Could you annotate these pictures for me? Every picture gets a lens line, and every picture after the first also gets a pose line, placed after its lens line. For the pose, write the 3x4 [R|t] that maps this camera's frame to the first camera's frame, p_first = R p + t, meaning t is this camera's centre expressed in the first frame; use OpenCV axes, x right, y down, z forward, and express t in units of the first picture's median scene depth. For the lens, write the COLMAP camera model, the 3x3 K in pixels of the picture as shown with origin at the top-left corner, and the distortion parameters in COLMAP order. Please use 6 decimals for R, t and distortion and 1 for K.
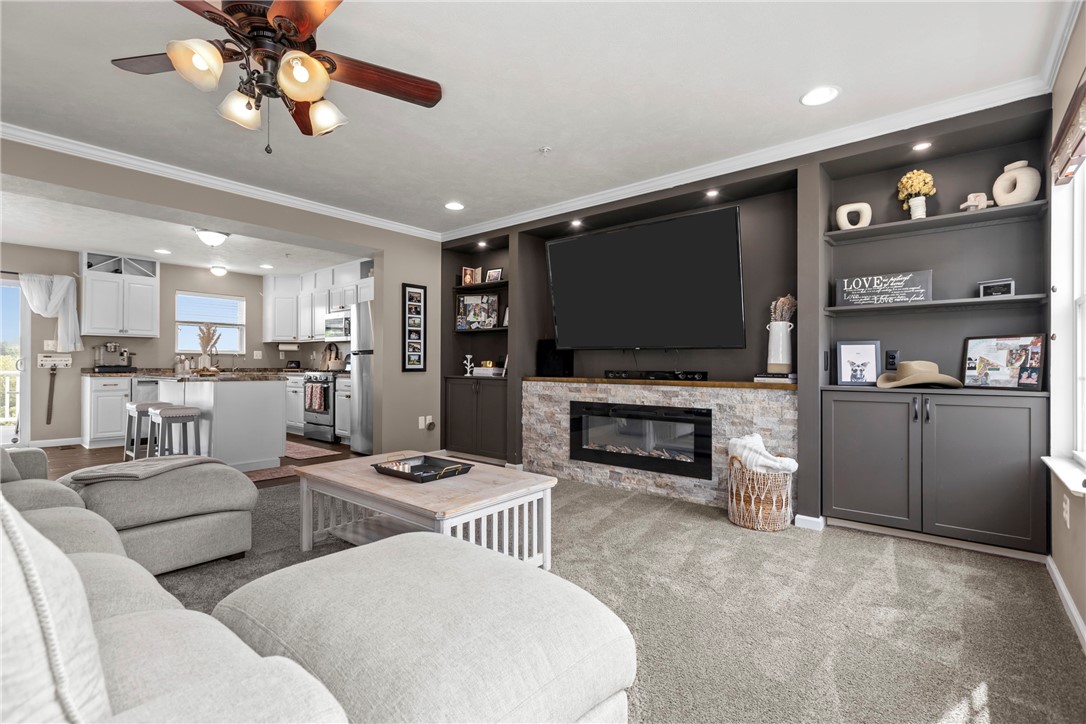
lens RADIAL K [[492.7, 0, 544.8], [0, 492.7, 362.7], [0, 0, 1]] dist [0.004963, 0.000428]
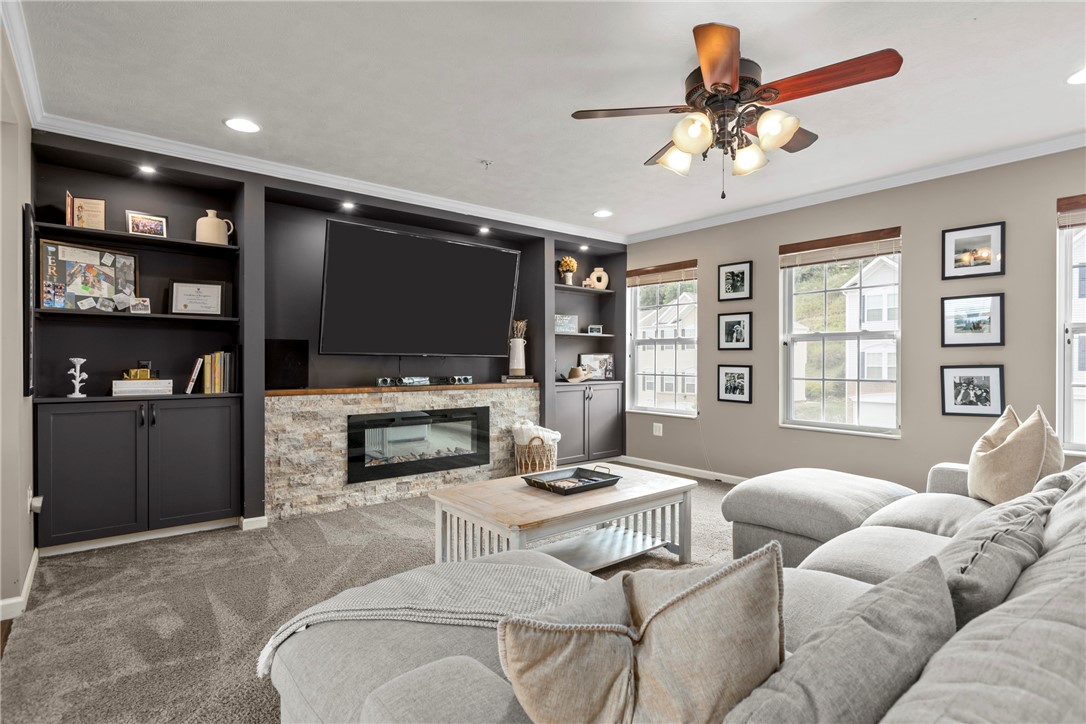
lens RADIAL K [[549.1, 0, 539.3], [0, 549.1, 362.2], [0, 0, 1]] dist [-0.015703, -0.000088]
pose [[0.196473, -0.006644, 0.980487, -0.764068], [-0.004403, 0.999961, 0.007658, -0.021211], [-0.980499, -0.005822, 0.196436, 0.470706]]
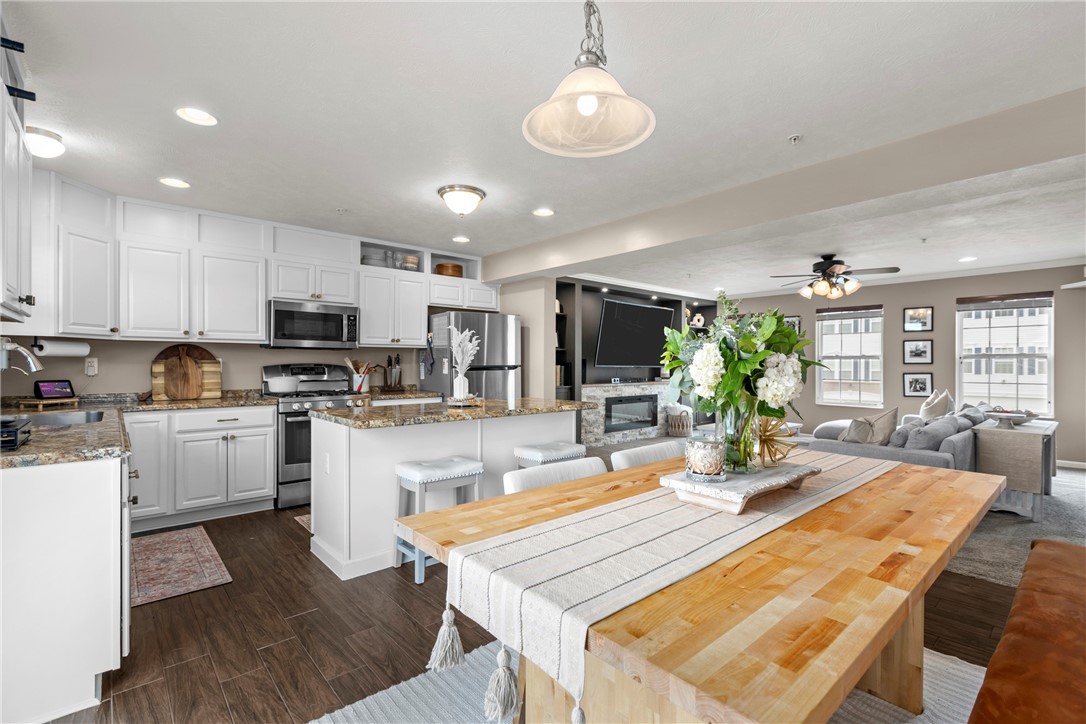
lens RADIAL K [[492.7, 0, 545.8], [0, 492.7, 361.3], [0, 0, 1]] dist [0.004963, 0.000428]
pose [[0.148304, 0.000385, 0.988942, -1.527074], [-0.007542, 0.999971, 0.000741, -0.041435], [-0.988913, -0.007569, 0.148302, 0.908700]]
